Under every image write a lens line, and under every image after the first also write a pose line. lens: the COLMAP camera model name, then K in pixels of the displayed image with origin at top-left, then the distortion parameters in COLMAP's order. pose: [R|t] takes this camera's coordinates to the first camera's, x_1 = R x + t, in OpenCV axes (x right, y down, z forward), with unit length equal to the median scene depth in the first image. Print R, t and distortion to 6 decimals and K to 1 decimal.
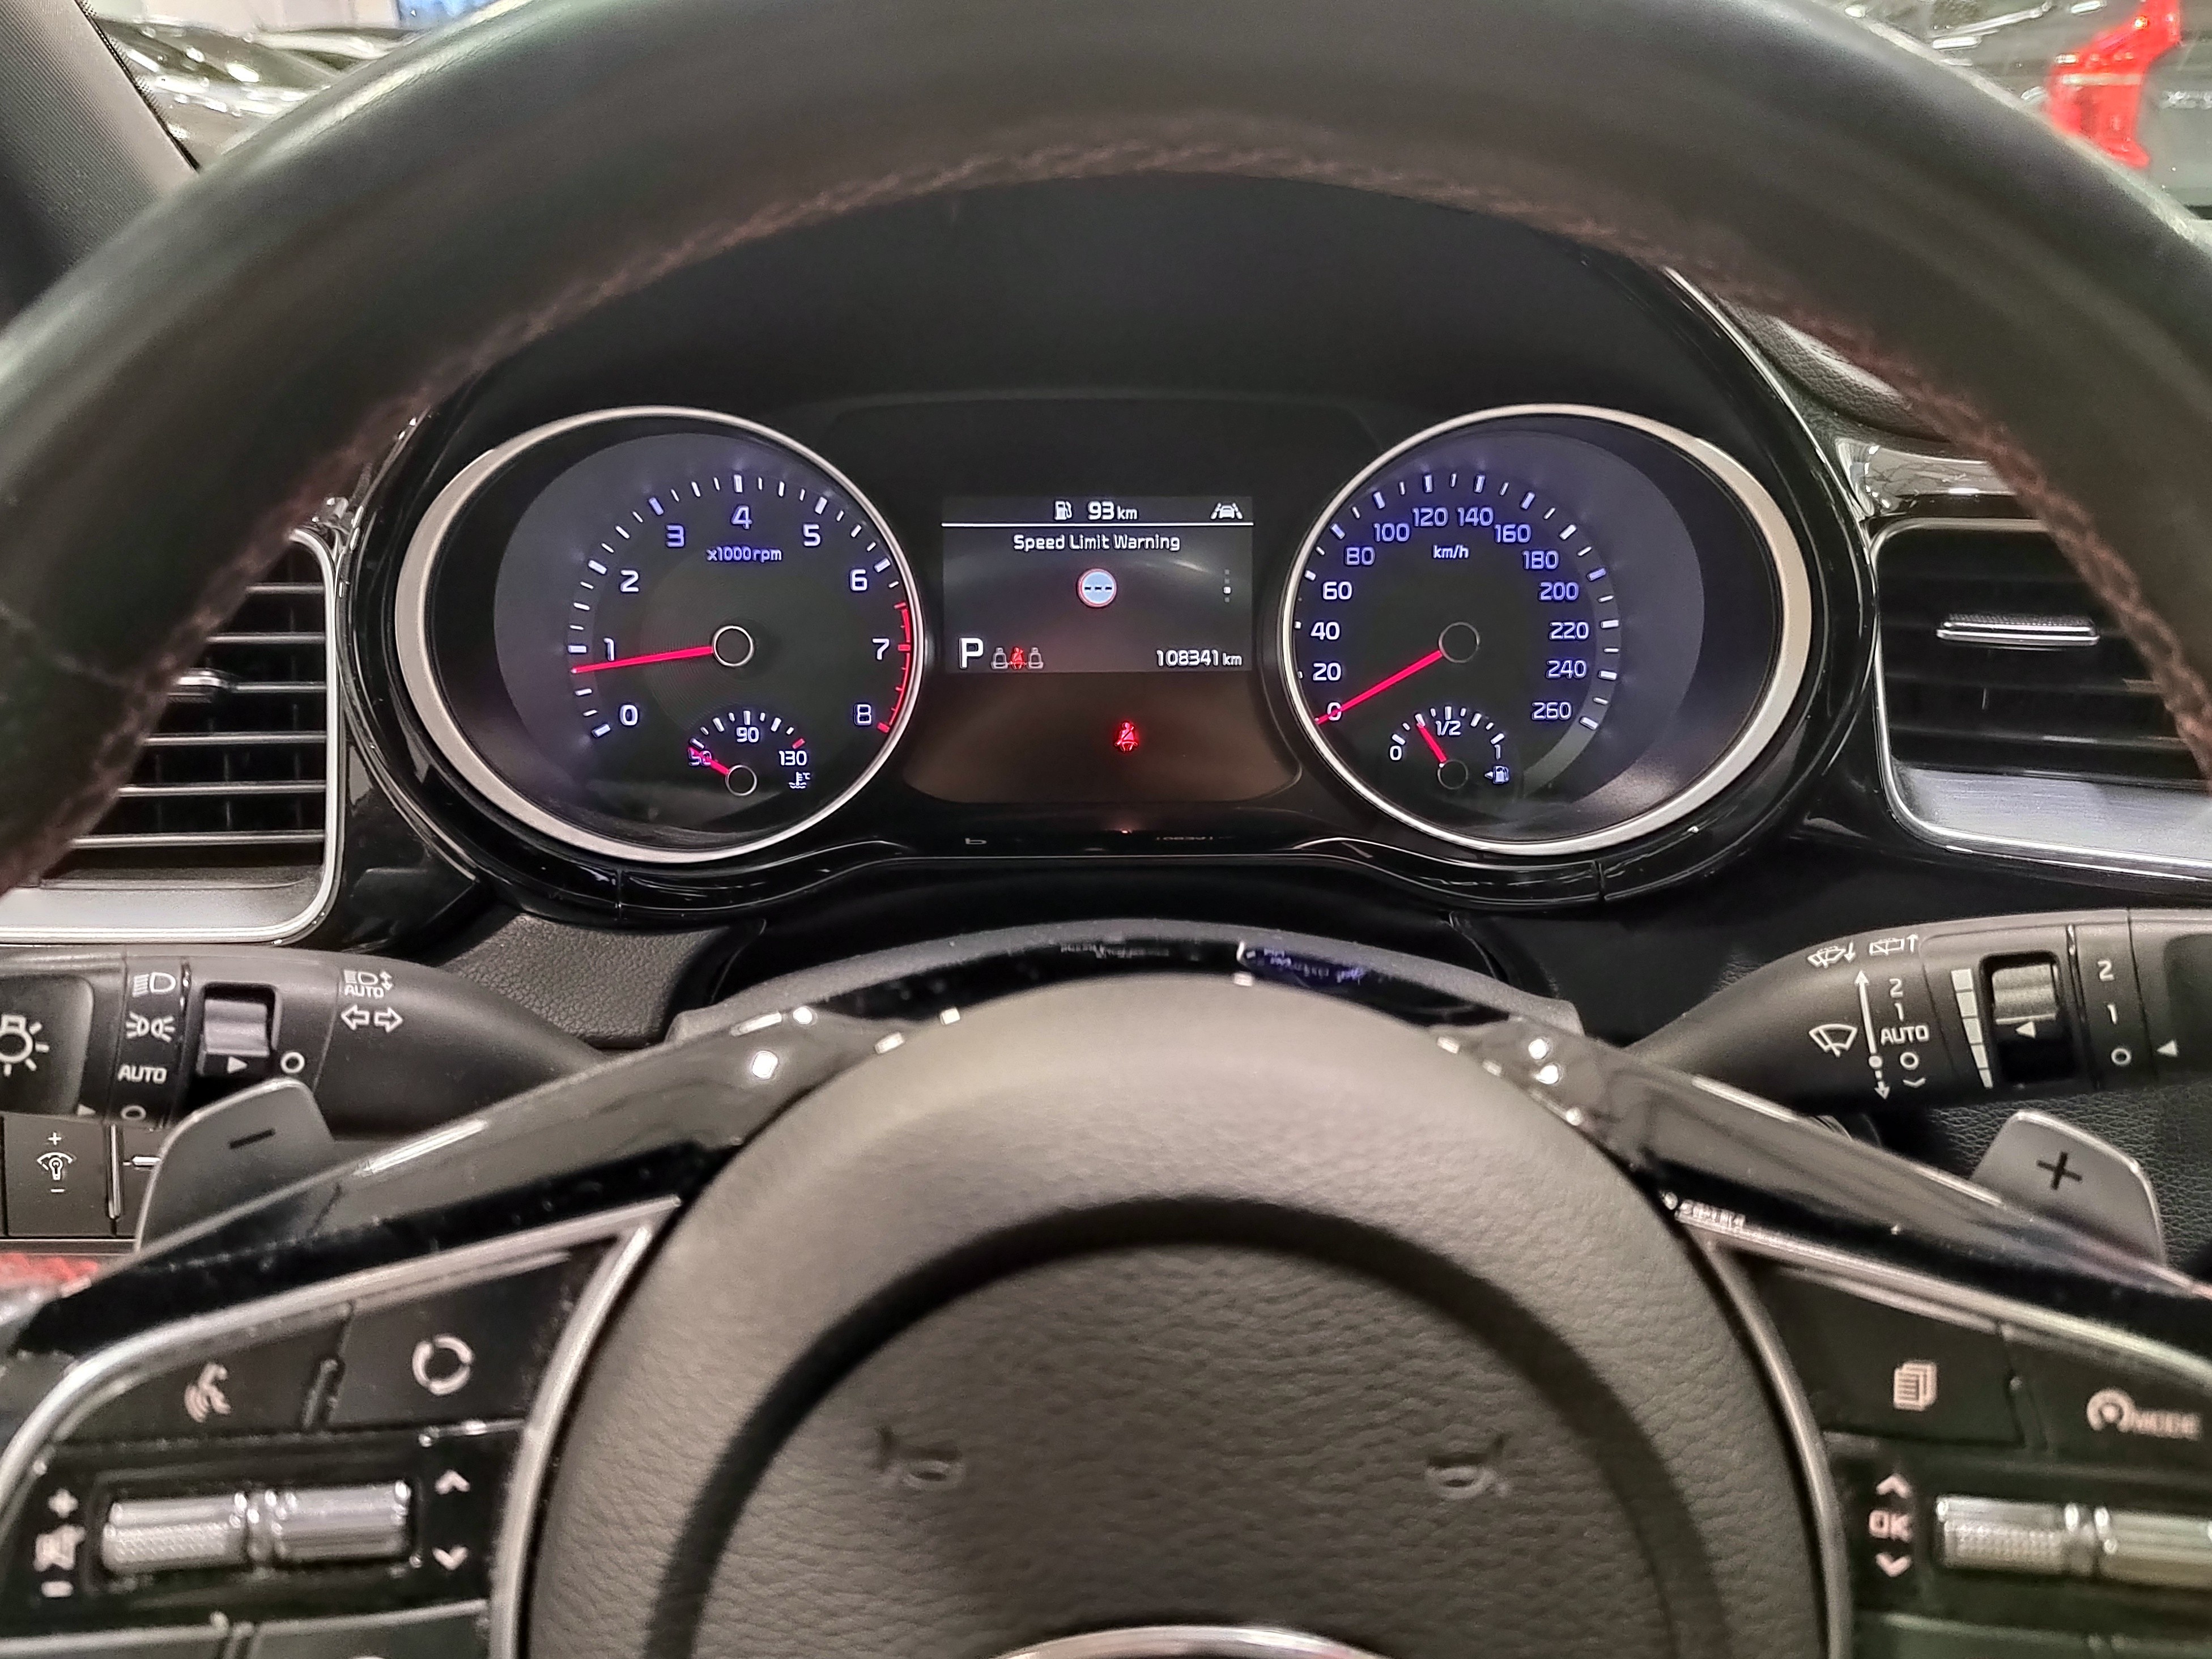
lens RADIAL K [[1783.4, 0, 1106.0], [0, 1783.4, 829.5], [0, 0, 1]] dist [0.062726, -0.105329]
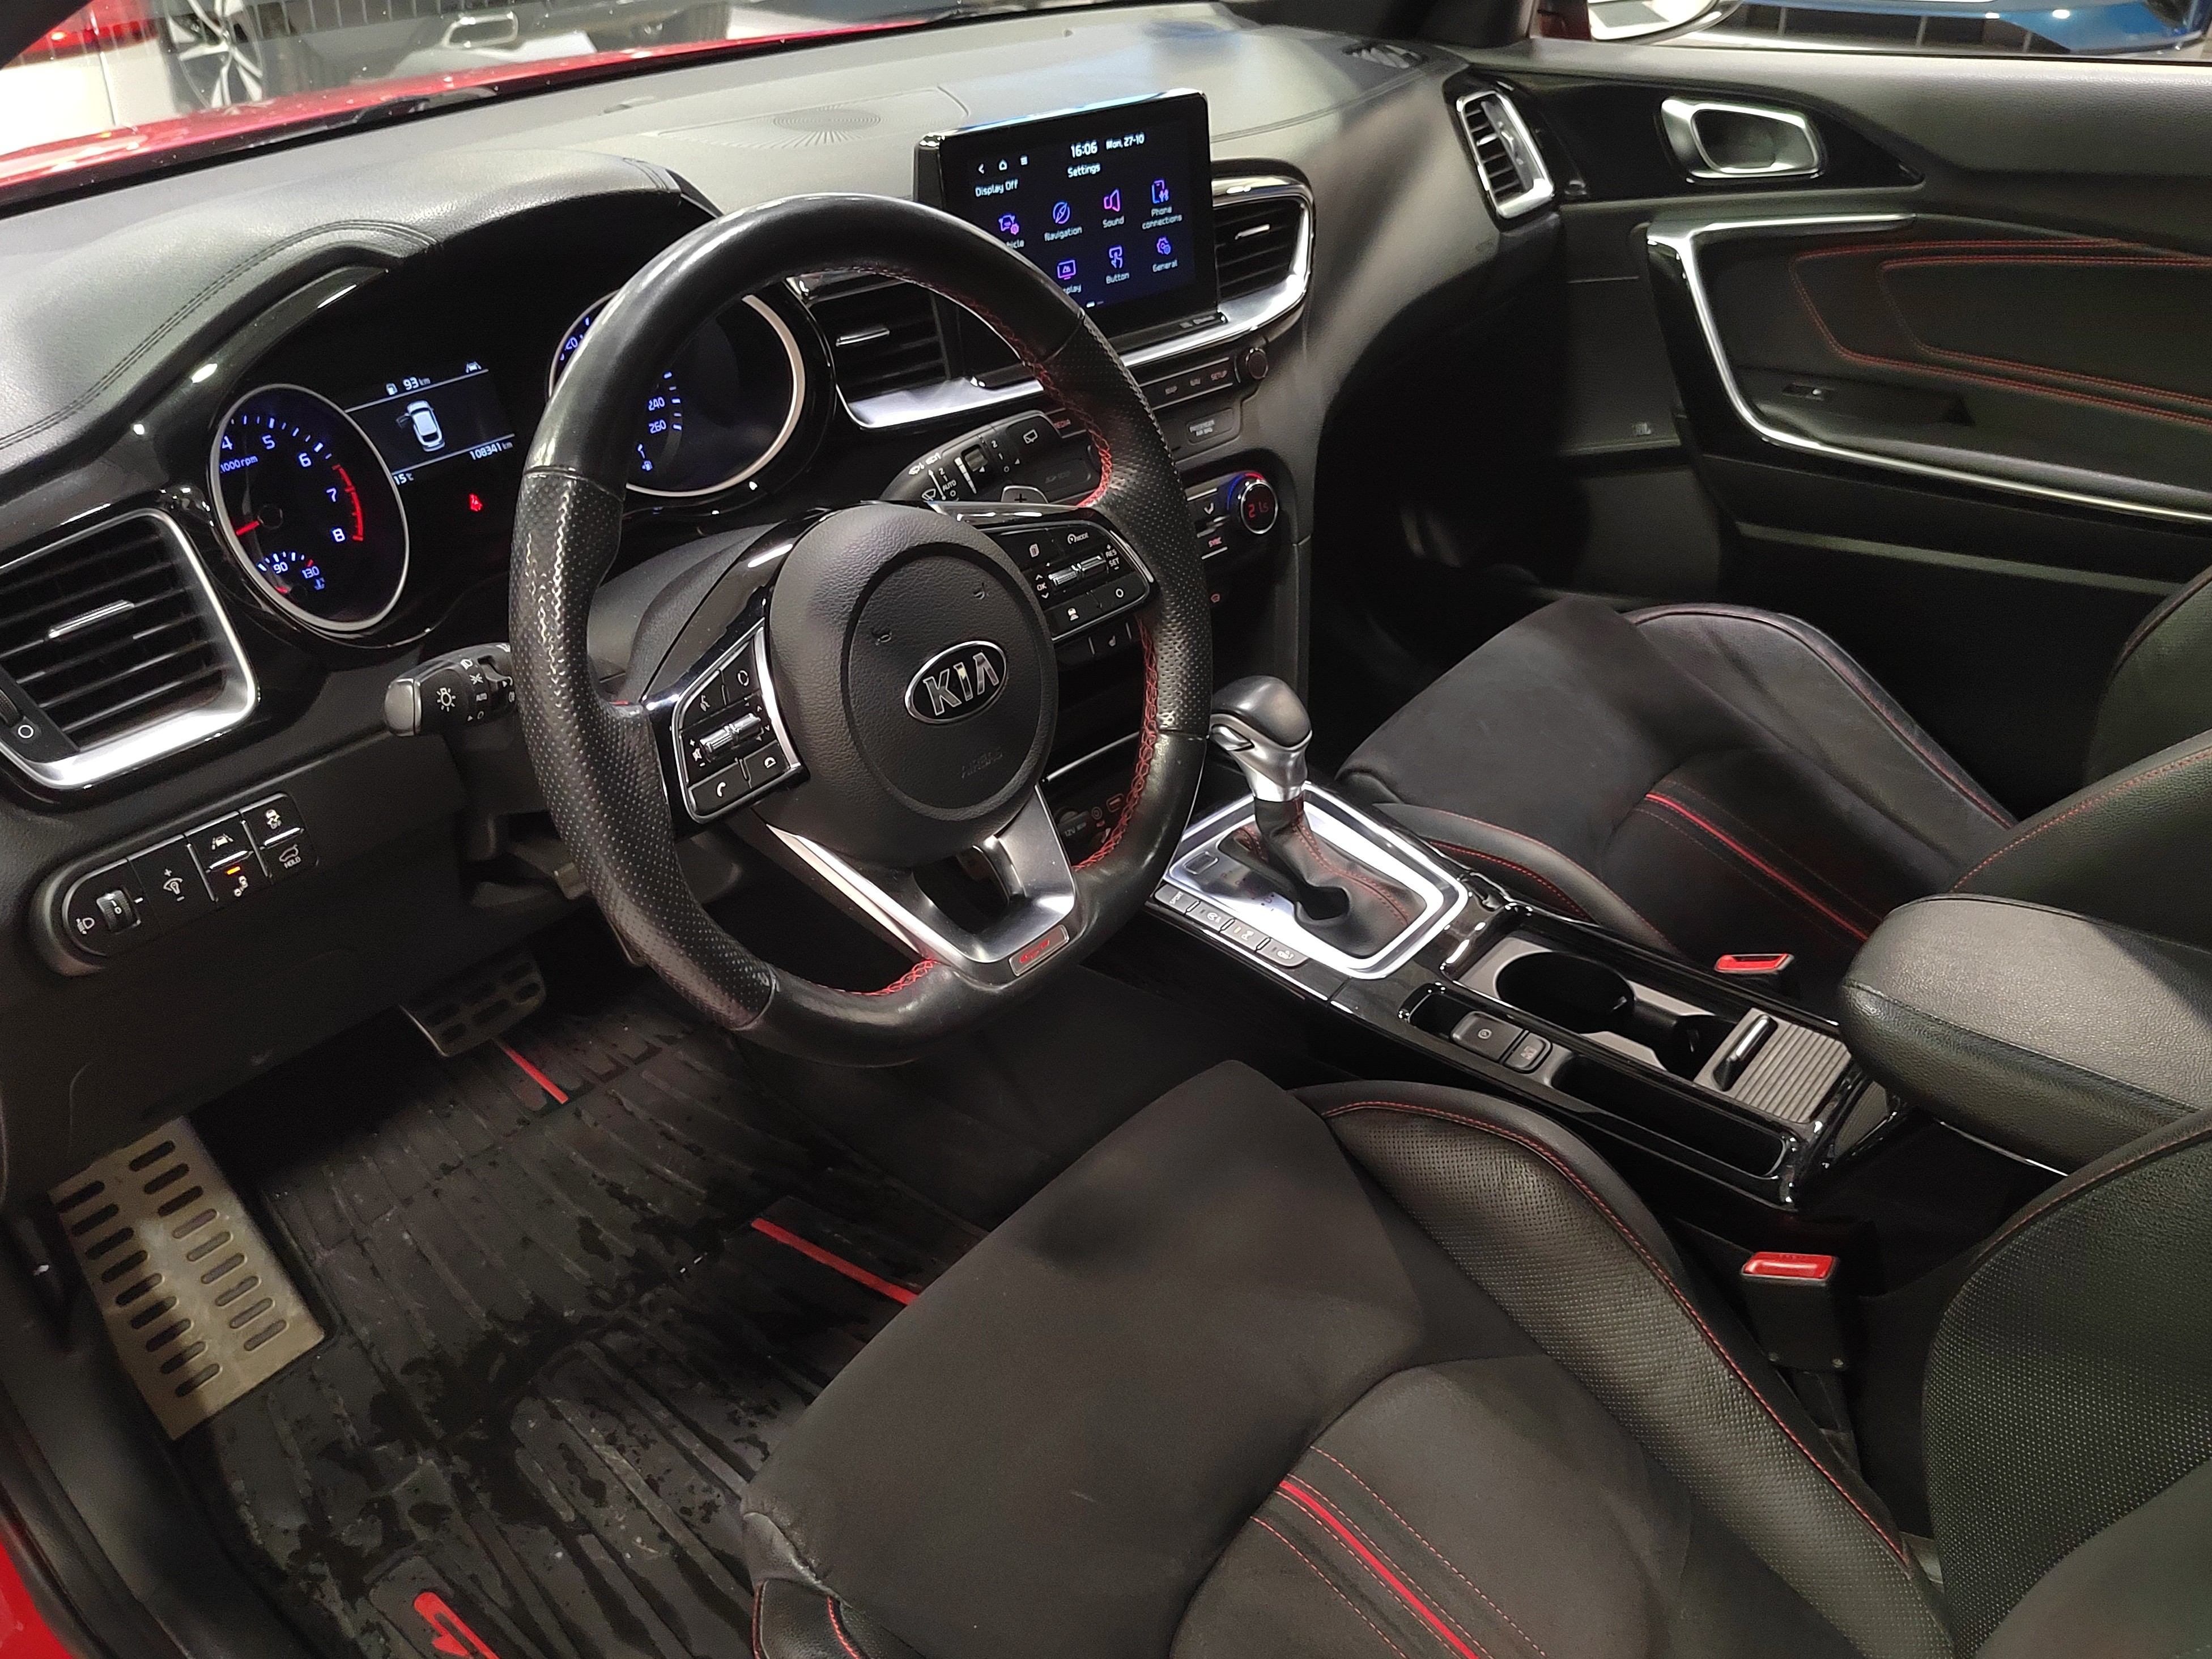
lens RADIAL K [[1813.0, 0, 1044.7], [0, 1813.0, 800.4], [0, 0, 1]] dist [0.047060, -0.002049]
pose [[0.668864, -0.401598, 0.625572, -1.679353], [0.302837, 0.915726, 0.264073, -0.169283], [-0.678904, 0.012817, 0.734115, -1.431357]]
